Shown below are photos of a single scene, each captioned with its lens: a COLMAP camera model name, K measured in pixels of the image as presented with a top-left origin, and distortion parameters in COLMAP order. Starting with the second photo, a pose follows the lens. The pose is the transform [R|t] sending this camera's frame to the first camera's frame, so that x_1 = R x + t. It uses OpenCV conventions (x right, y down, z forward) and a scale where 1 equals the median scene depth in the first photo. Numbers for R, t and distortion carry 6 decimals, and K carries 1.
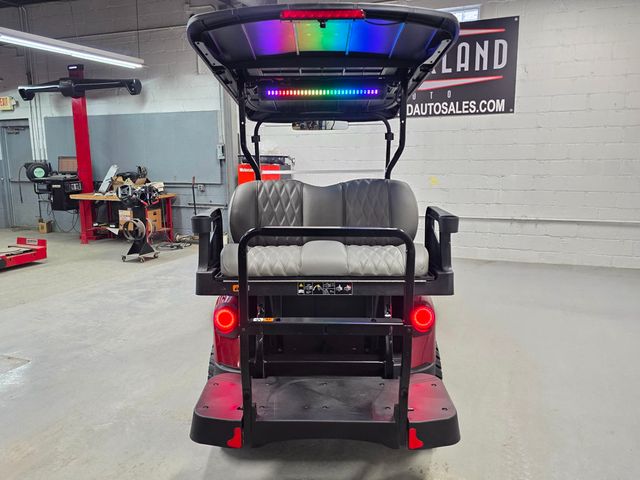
lens RADIAL K [[540.2, 0, 306.9], [0, 540.2, 231.2], [0, 0, 1]] dist [0.072513, -0.091332]
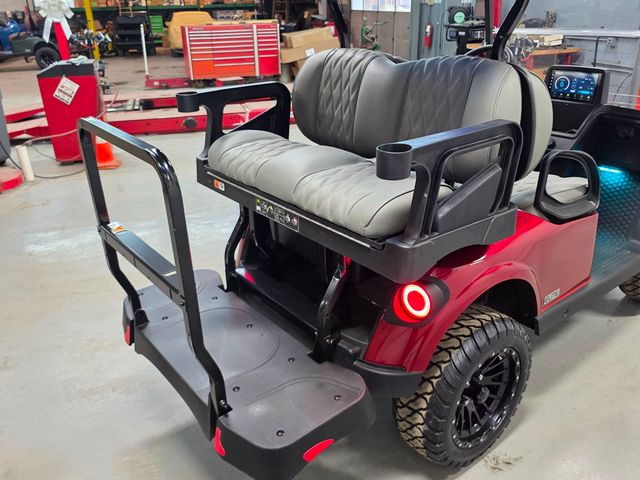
lens RADIAL K [[540.2, 0, 308.4], [0, 540.2, 237.4], [0, 0, 1]] dist [0.072513, -0.091332]
pose [[0.633193, 0.304945, -0.711389, 0.504547], [-0.093877, 0.942587, 0.320494, -0.087455], [0.768280, -0.136152, 0.625467, 0.482356]]
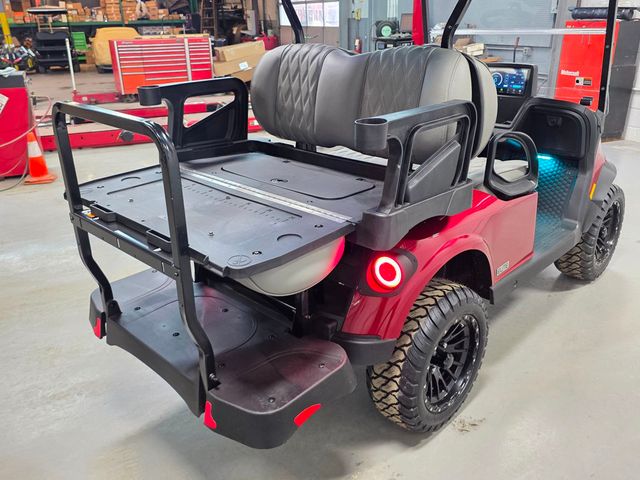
lens RADIAL K [[540.2, 0, 307.6], [0, 540.2, 242.2], [0, 0, 1]] dist [0.072513, -0.091332]
pose [[0.725716, 0.257434, -0.638016, 0.504255], [-0.083657, 0.953494, 0.289570, -0.052722], [0.682889, -0.156771, 0.713502, 0.428871]]
